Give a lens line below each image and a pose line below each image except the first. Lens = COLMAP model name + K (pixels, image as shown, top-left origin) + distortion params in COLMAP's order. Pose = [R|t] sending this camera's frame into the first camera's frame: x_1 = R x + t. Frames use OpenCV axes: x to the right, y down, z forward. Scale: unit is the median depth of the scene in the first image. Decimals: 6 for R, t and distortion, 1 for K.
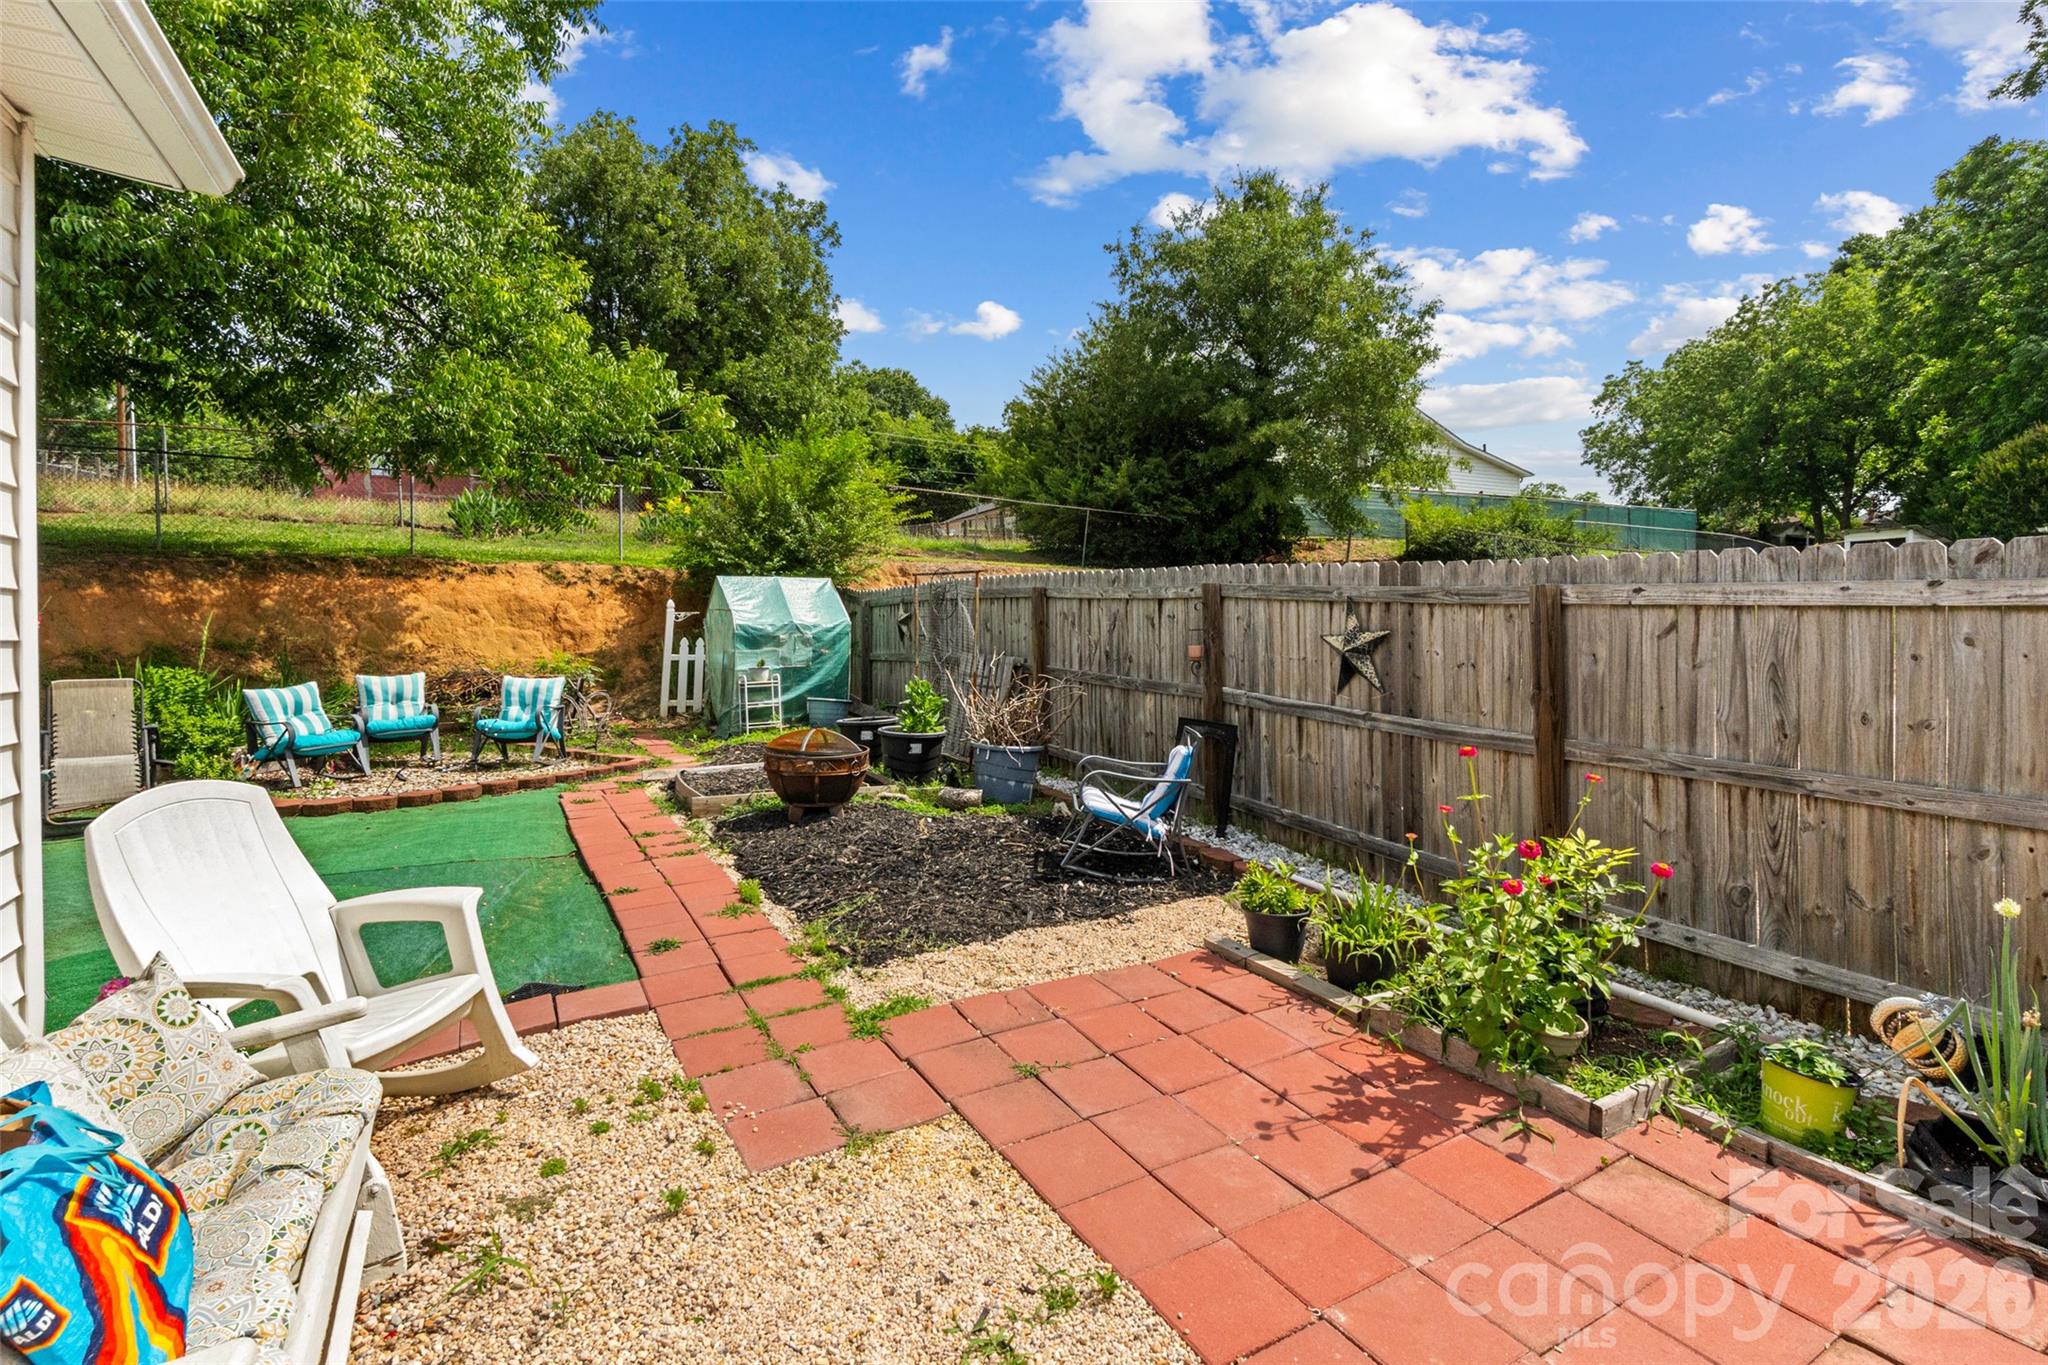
lens RADIAL K [[981.9, 0, 1049.6], [0, 981.9, 612.6], [0, 0, 1]] dist [-0.005096, -0.000088]
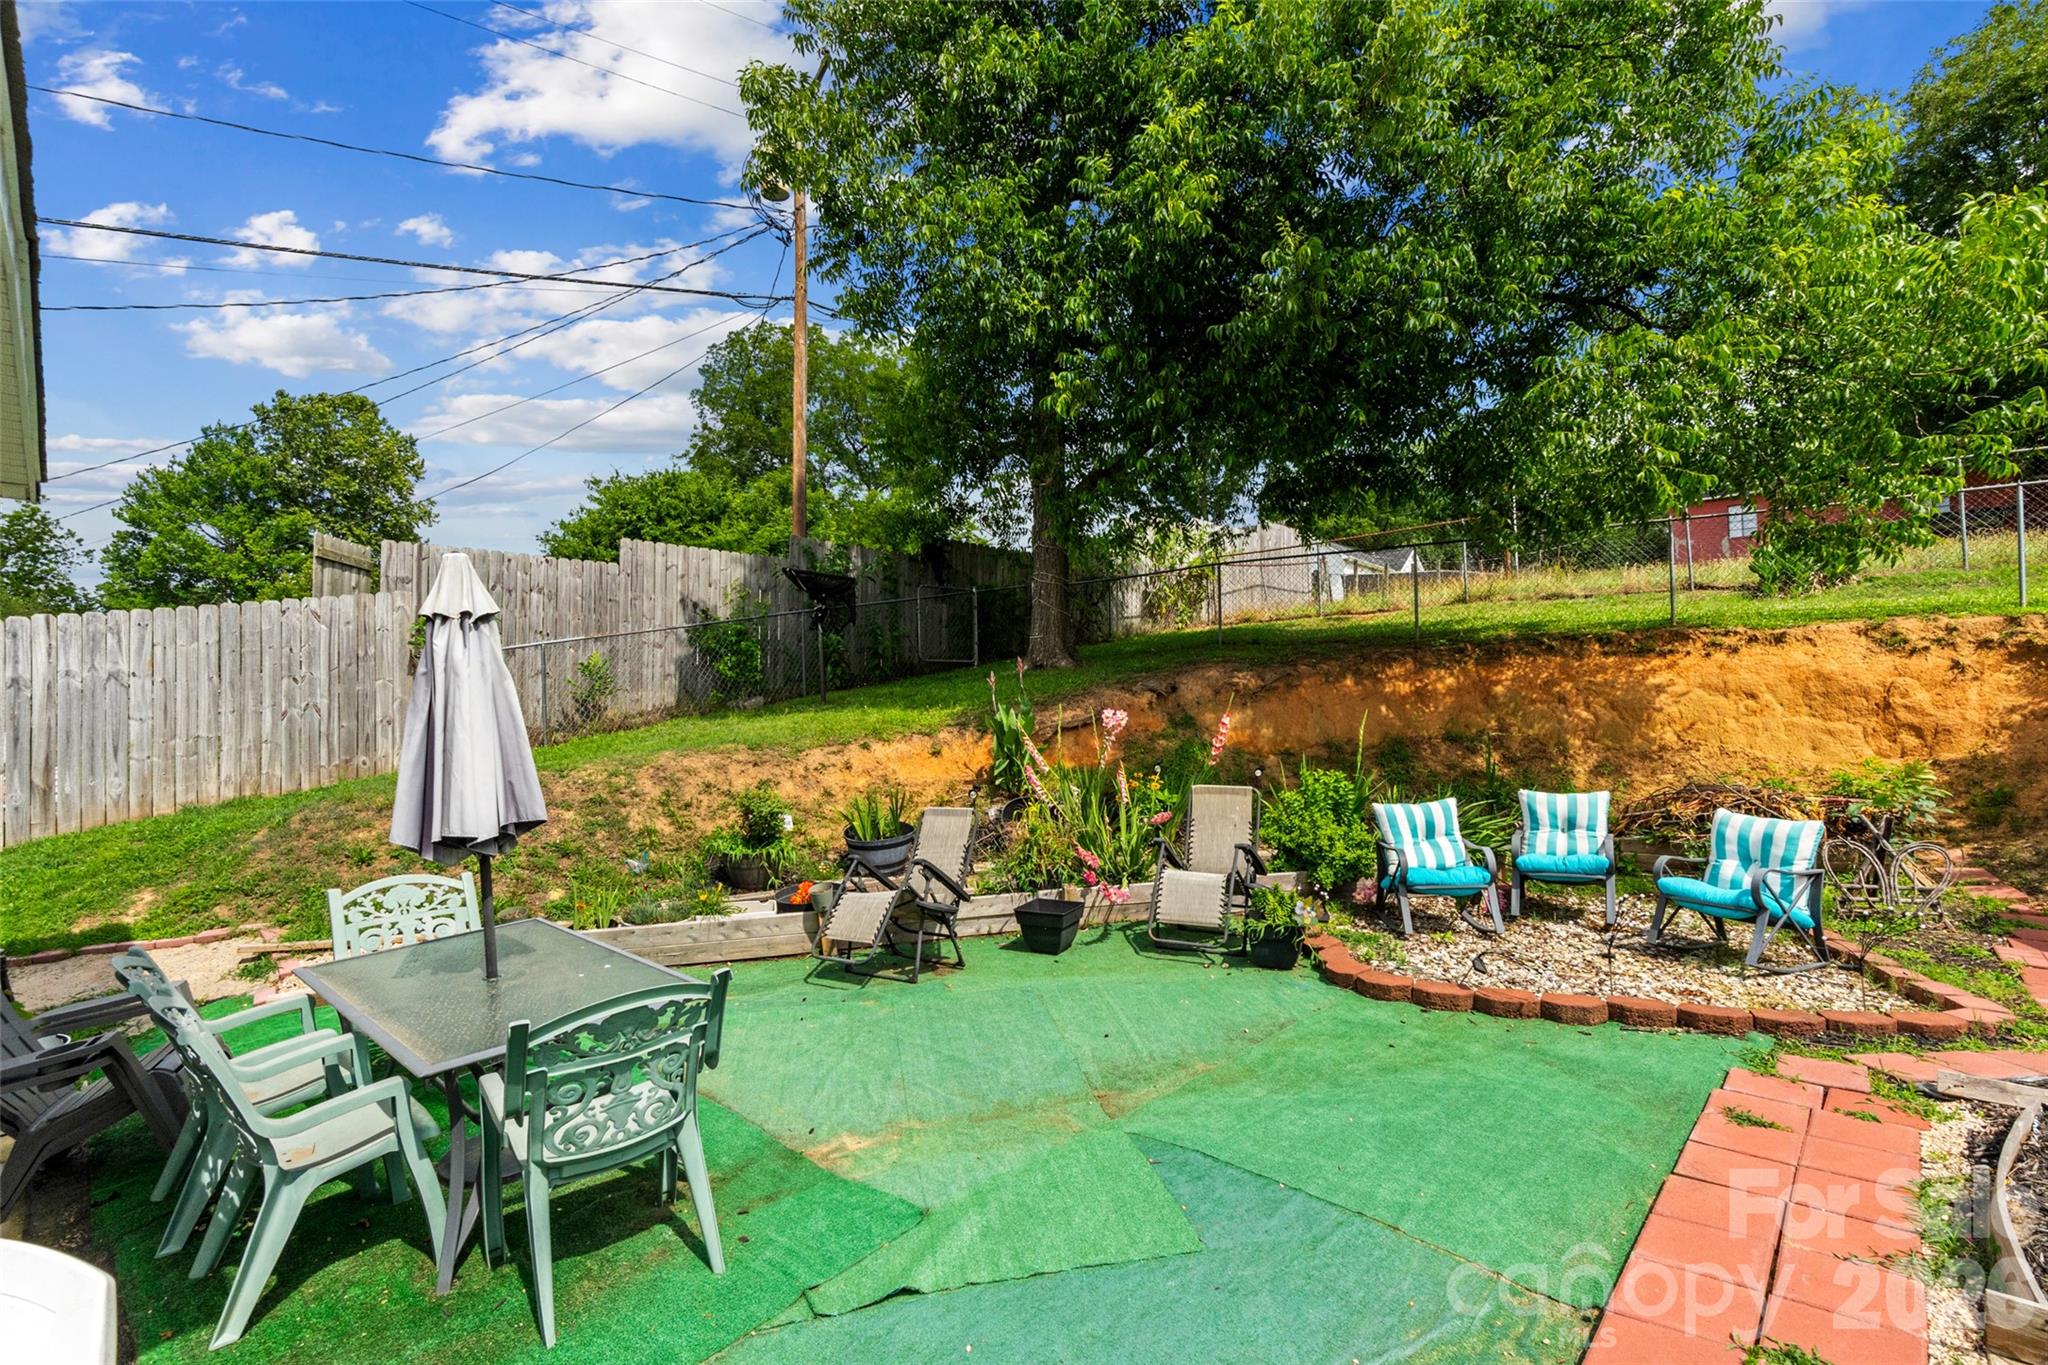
lens RADIAL K [[957.3, 0, 1024.0], [0, 957.3, 682.5], [0, 0, 1]] dist [-0.002273, -0.000351]
pose [[0.292557, -0.018204, -0.956075, -0.075396], [0.020220, 0.999713, -0.012847, -0.015170], [0.956034, -0.015574, 0.292841, 0.318368]]
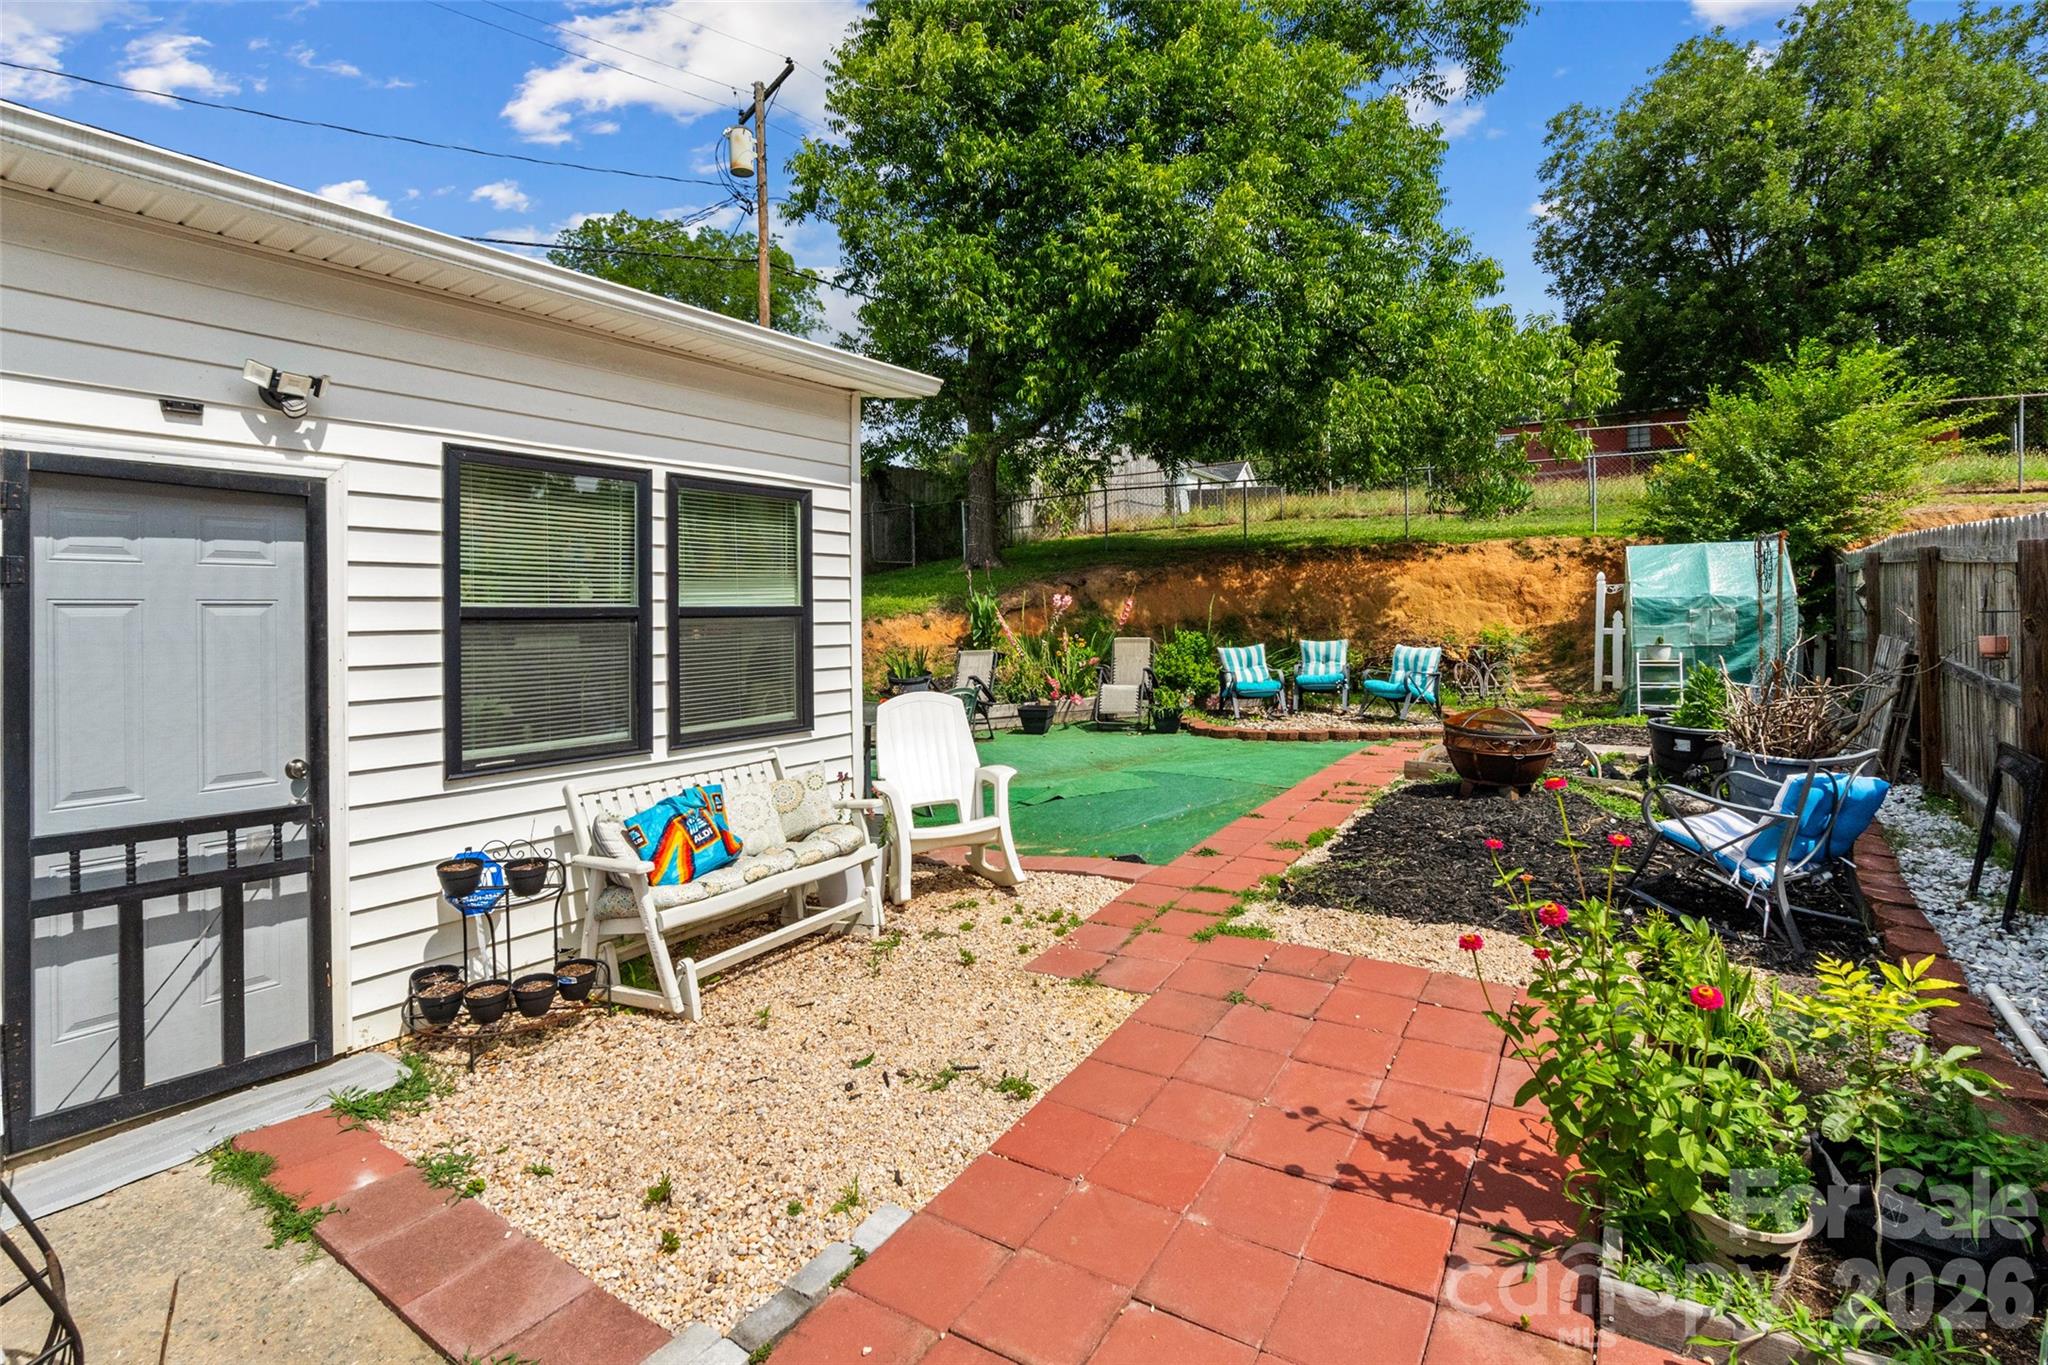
lens RADIAL K [[981.9, 0, 1049.6], [0, 981.9, 612.6], [0, 0, 1]] dist [-0.005096, -0.000088]
pose [[0.466328, 0.006283, -0.884589, 0.236424], [0.023407, 0.999537, 0.019439, -0.004900], [0.884302, -0.029771, 0.465965, 0.071891]]
